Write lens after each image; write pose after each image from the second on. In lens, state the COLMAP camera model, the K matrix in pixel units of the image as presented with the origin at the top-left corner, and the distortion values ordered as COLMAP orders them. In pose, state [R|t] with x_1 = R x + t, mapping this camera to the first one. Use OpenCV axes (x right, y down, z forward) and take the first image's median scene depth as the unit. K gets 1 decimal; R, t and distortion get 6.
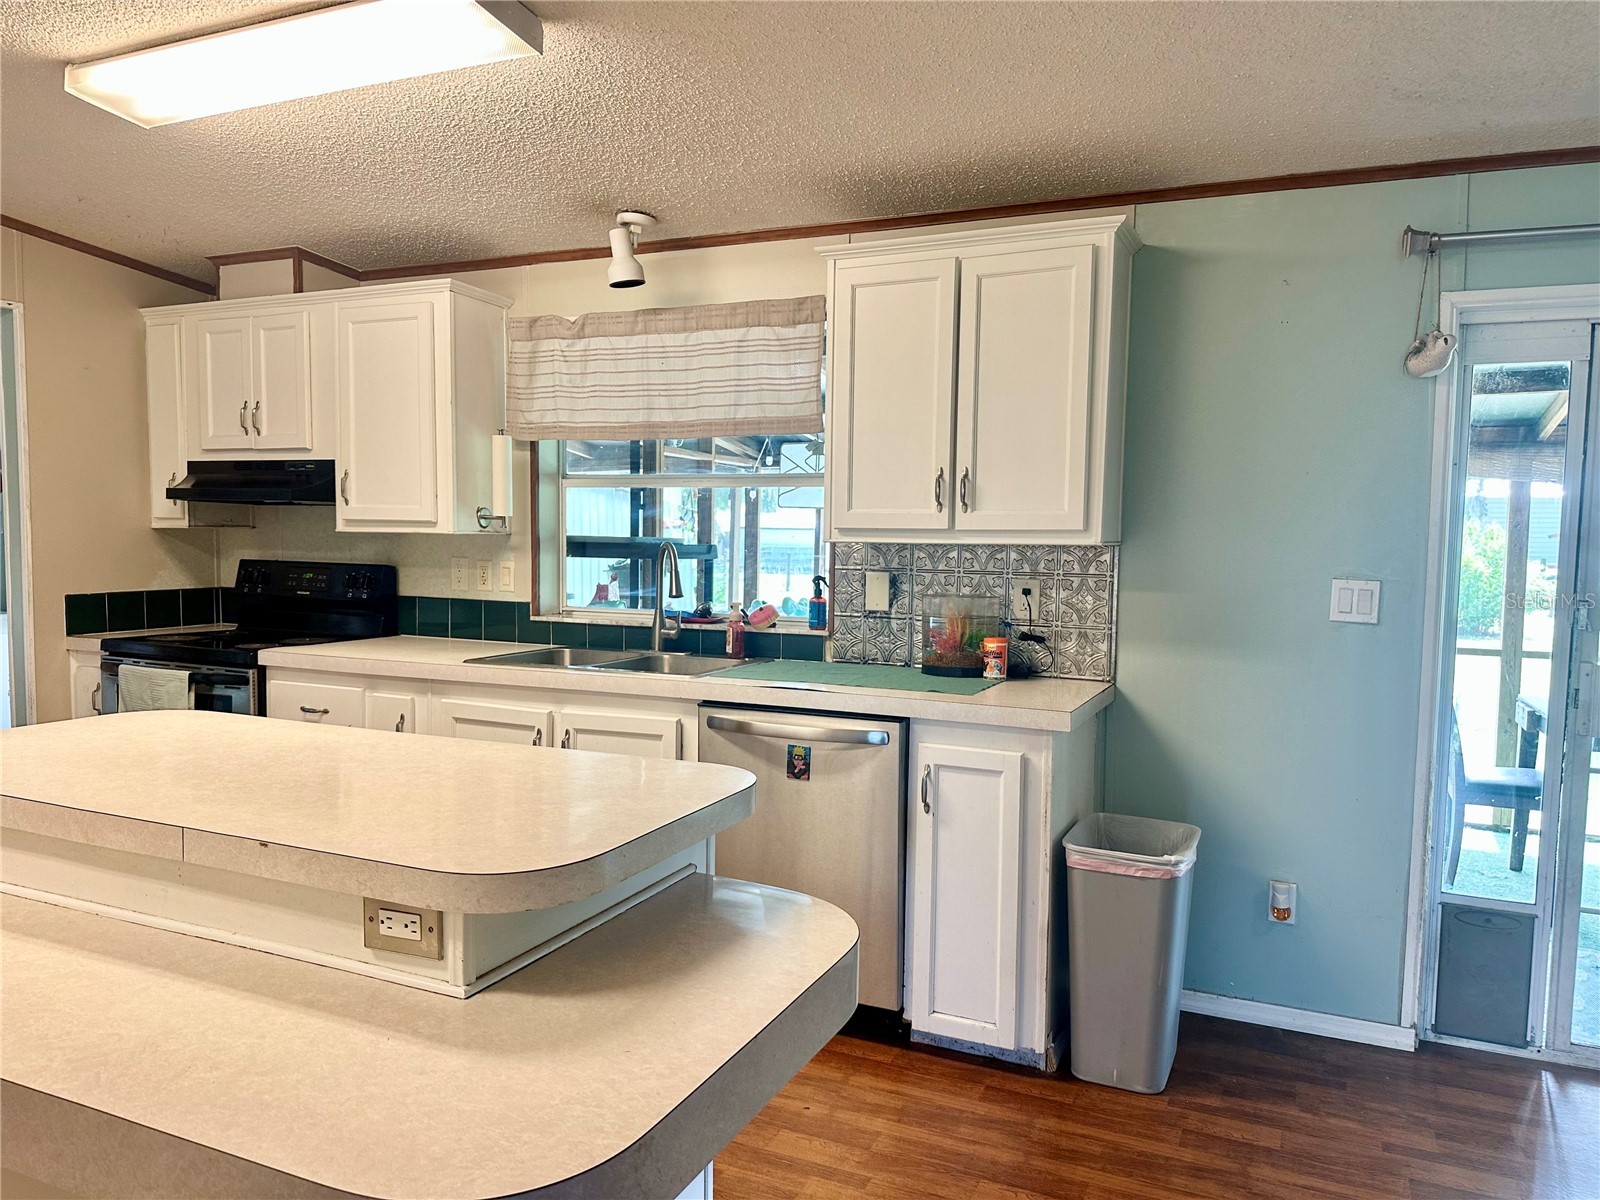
lens RADIAL K [[1127.3, 0, 803.2], [0, 1127.3, 599.4], [0, 0, 1]] dist [0.040546, -0.047514]
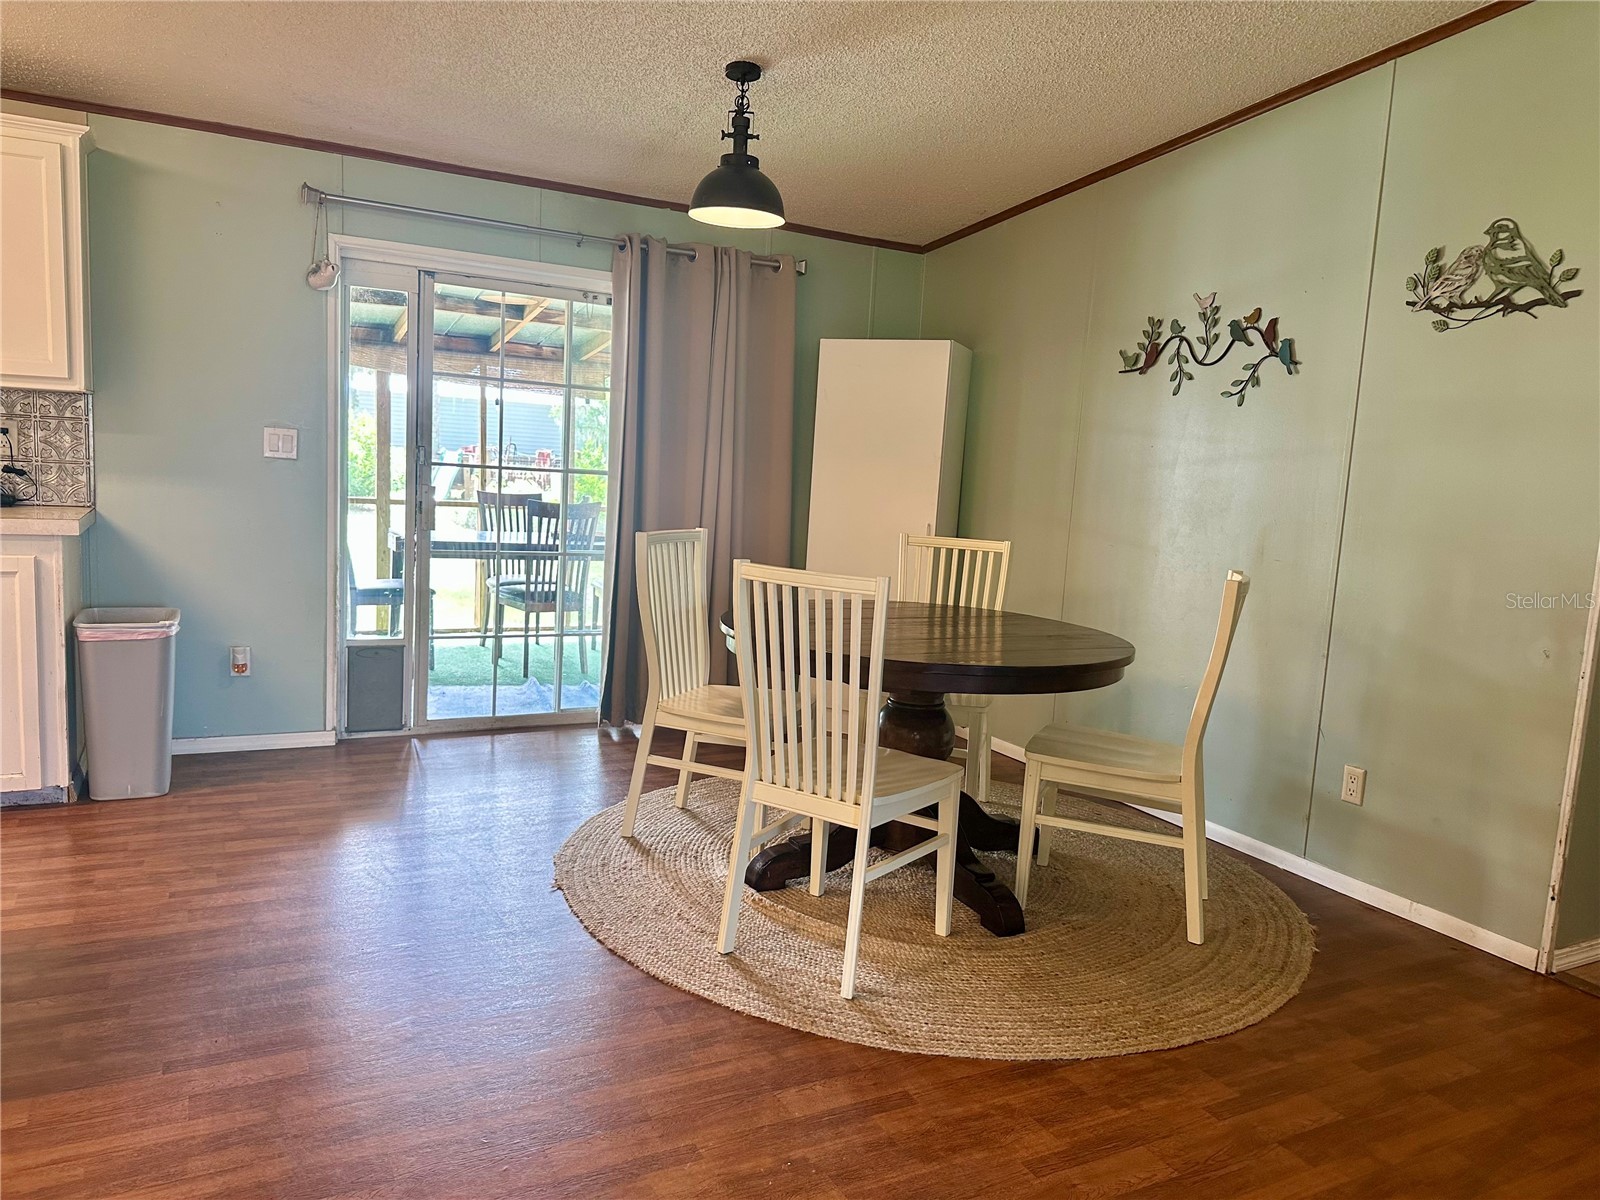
lens RADIAL K [[1127.3, 0, 803.2], [0, 1127.3, 599.4], [0, 0, 1]] dist [0.040546, -0.047514]
pose [[0.612758, -0.083643, 0.785832, -0.256662], [0.005534, 0.994813, 0.101572, 0.056879], [-0.790252, -0.057891, 0.610042, -0.410757]]
